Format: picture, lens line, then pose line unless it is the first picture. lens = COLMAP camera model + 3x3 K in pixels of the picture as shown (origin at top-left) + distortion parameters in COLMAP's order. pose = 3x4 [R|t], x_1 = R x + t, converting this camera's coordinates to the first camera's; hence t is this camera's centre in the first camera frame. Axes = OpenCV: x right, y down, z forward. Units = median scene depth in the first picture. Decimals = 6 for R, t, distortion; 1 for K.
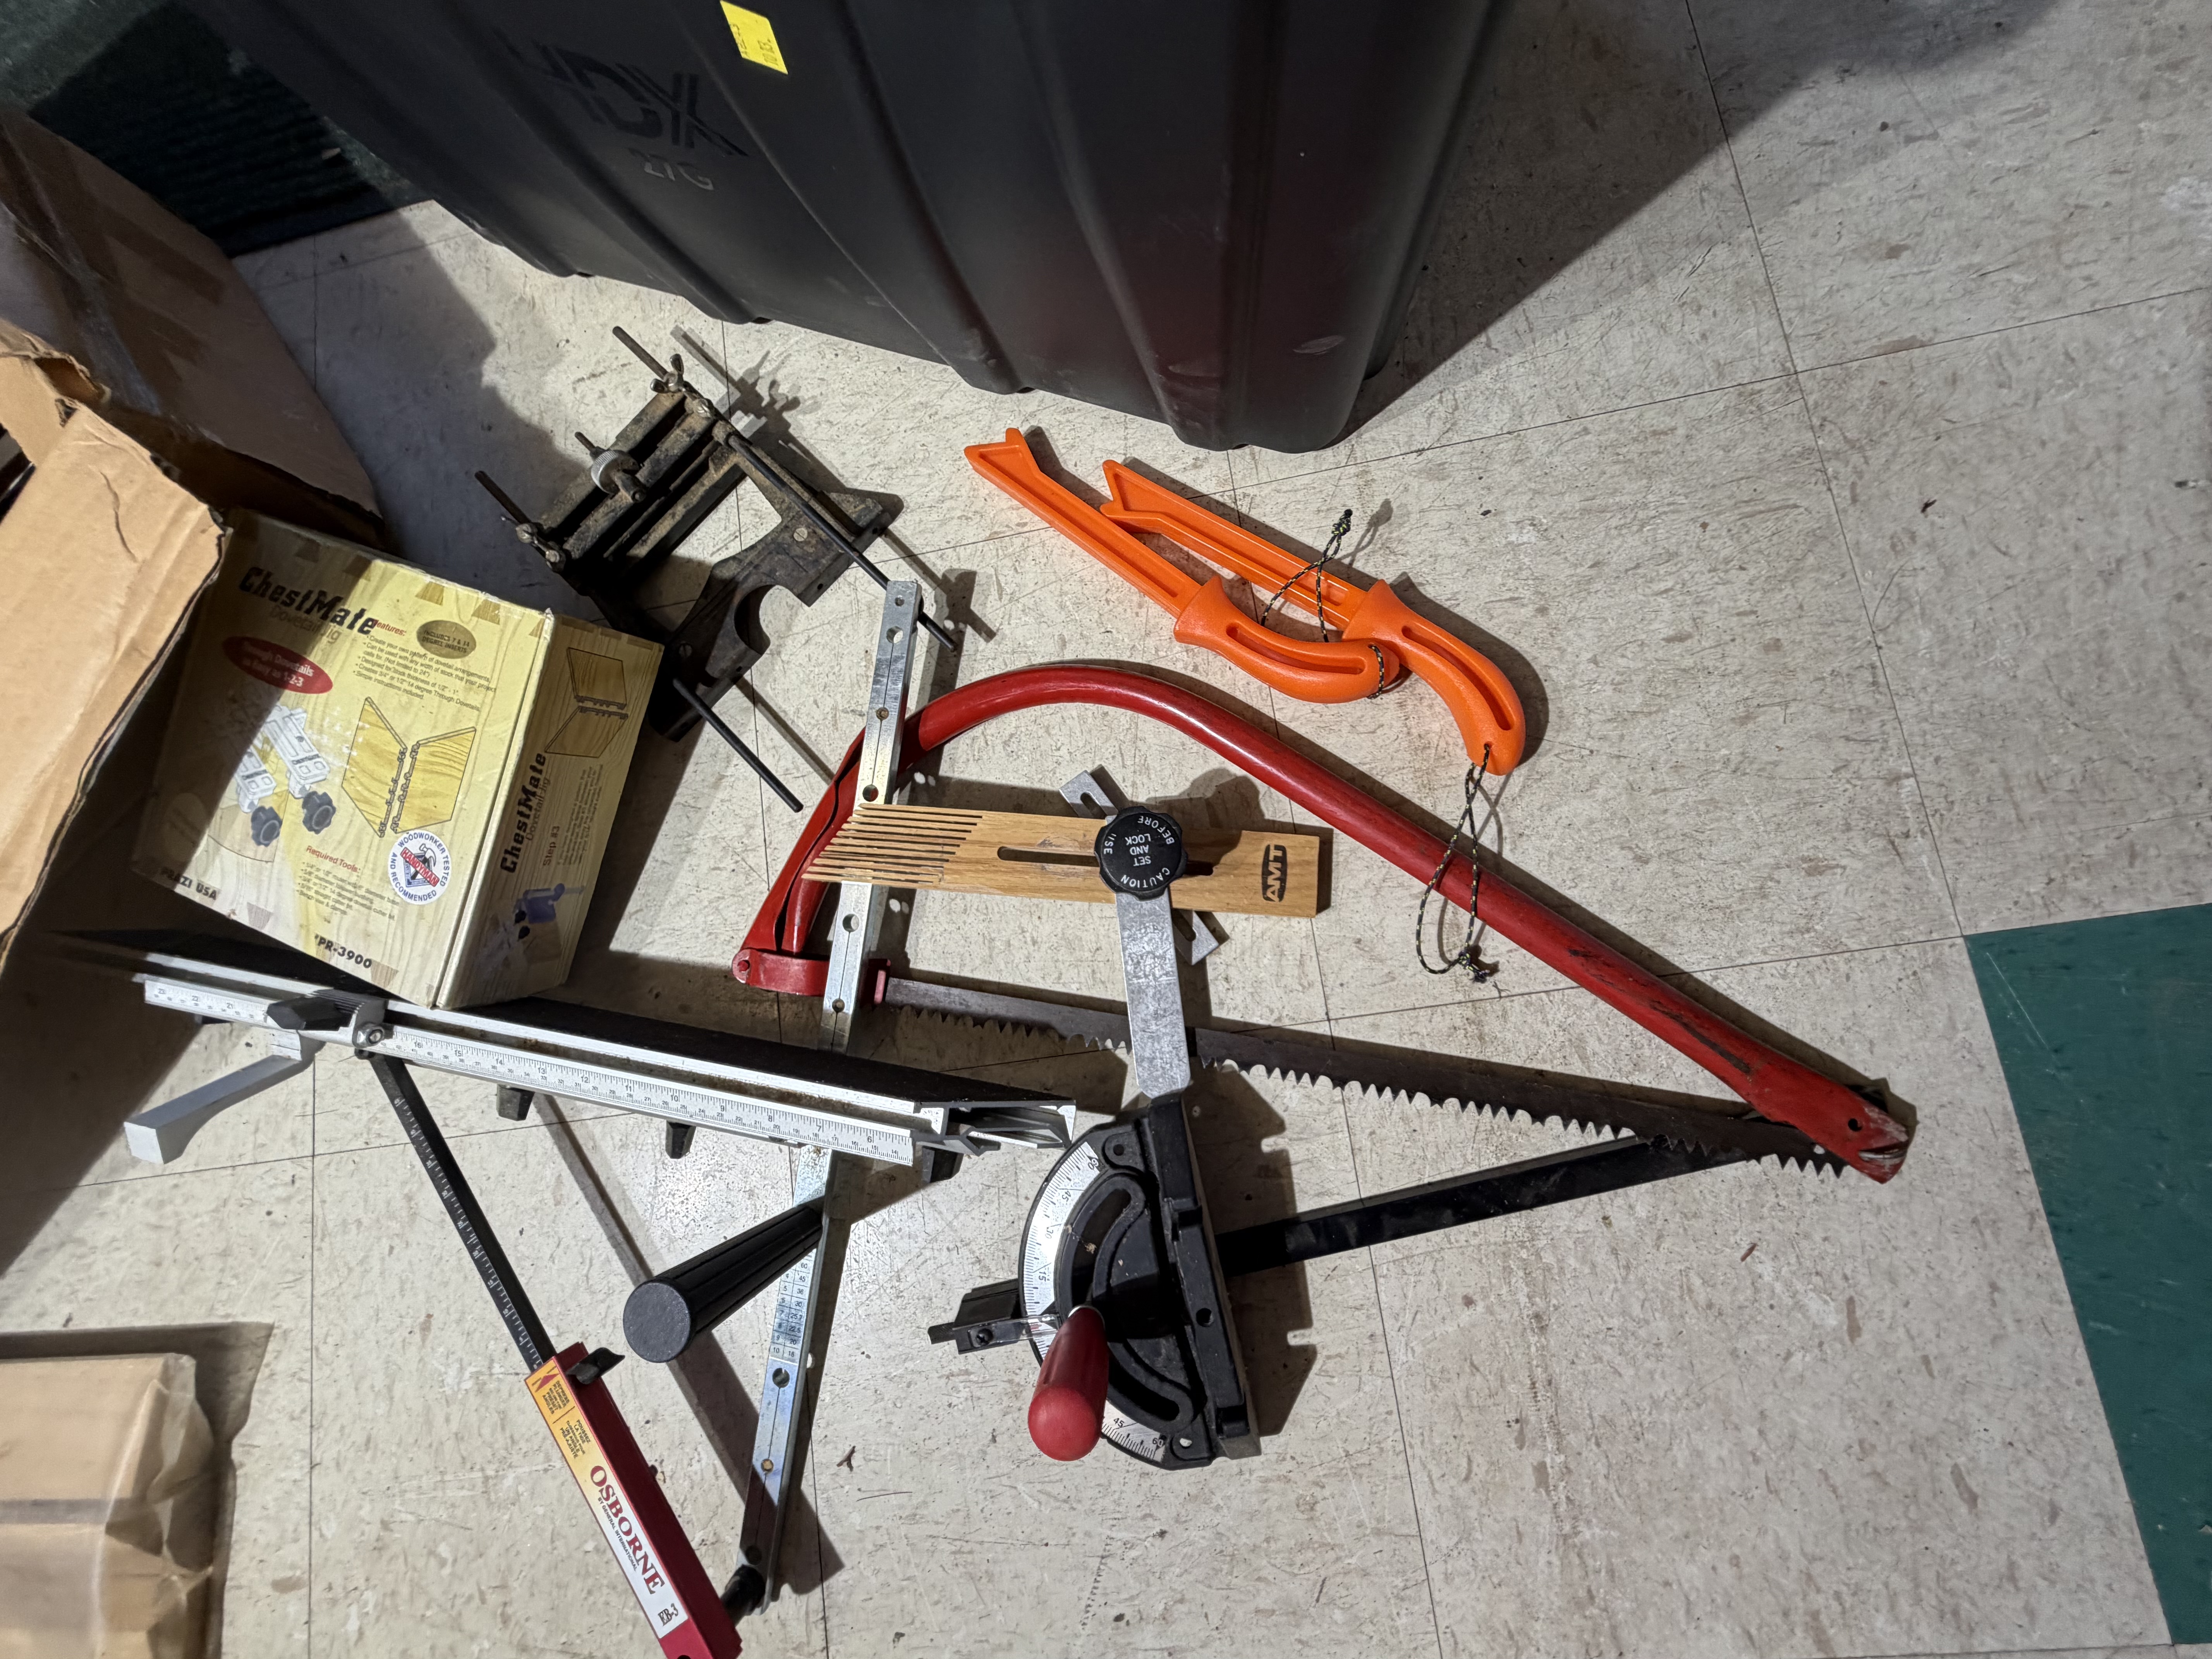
lens RADIAL K [[883.2, 0, 1105.4], [0, 883.2, 836.3], [0, 0, 1]] dist [0.000977, 0.001237]
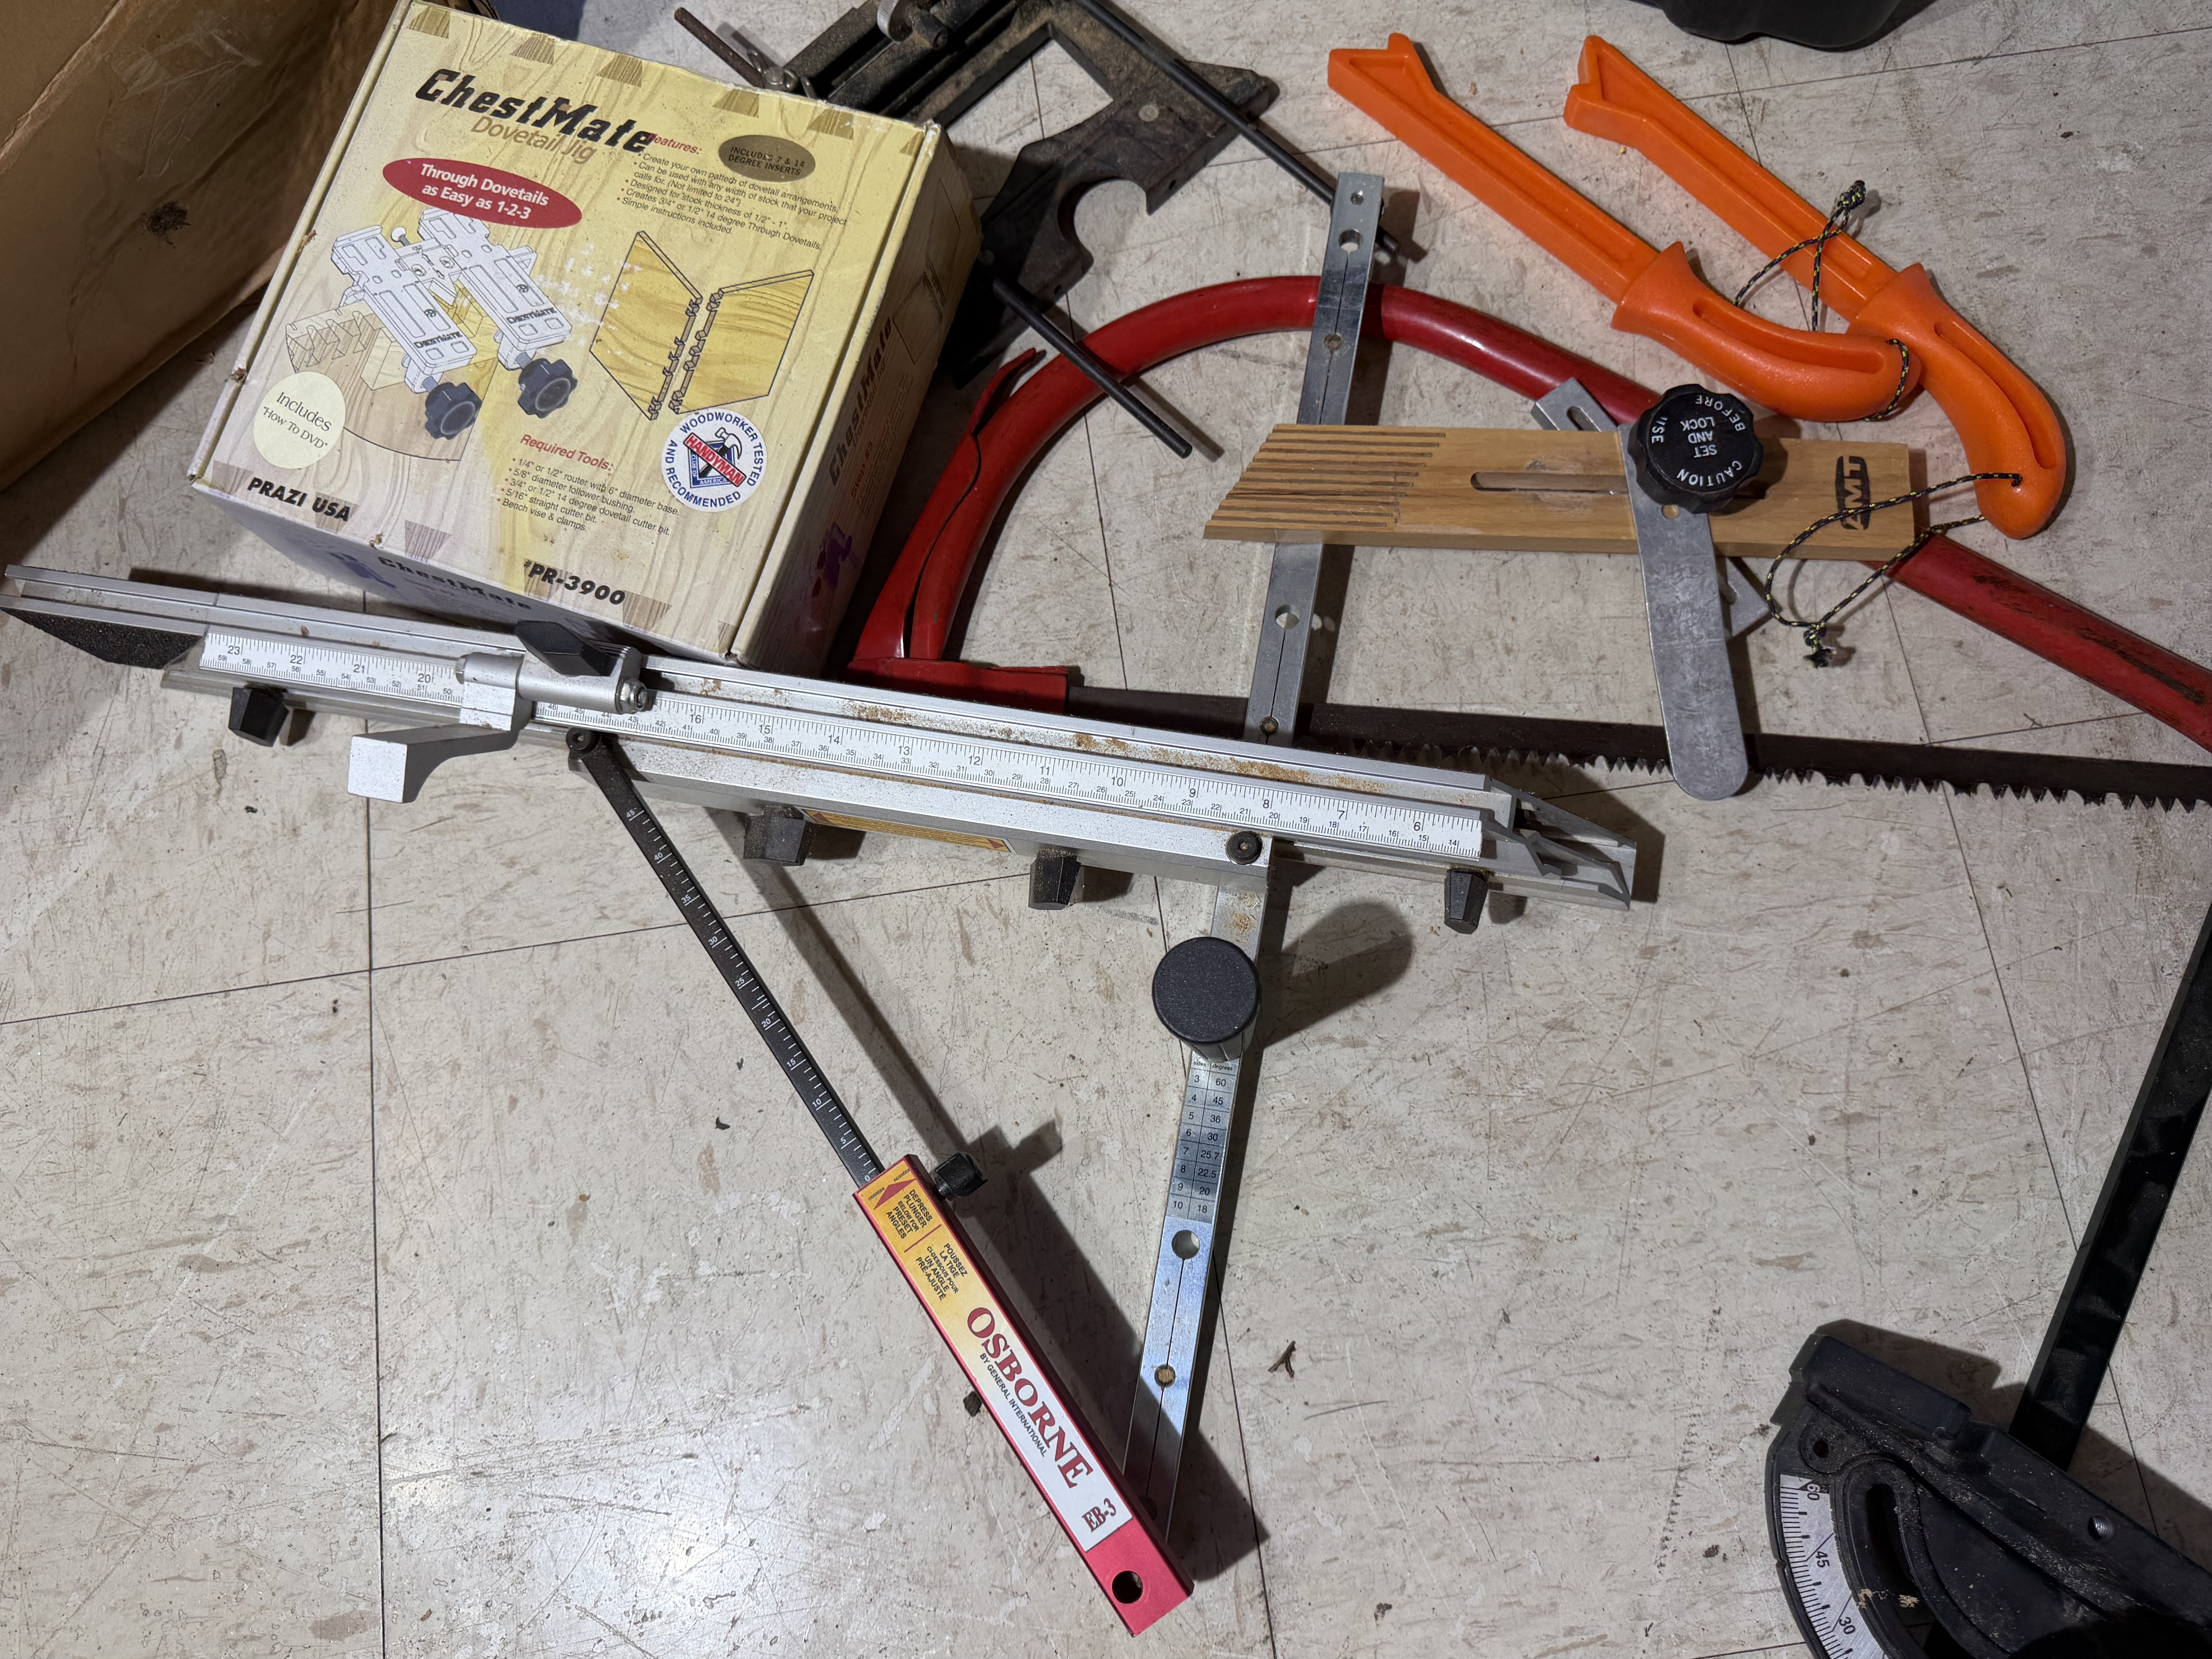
lens RADIAL K [[1634.8, 0, 1127.6], [0, 1634.8, 851.1], [0, 0, 1]] dist [-0.006676, -0.006395]
pose [[0.994027, 0.028963, 0.105217, -0.552929], [-0.015270, 0.991568, -0.128687, 0.482056], [-0.108057, 0.126311, 0.986088, -0.258865]]
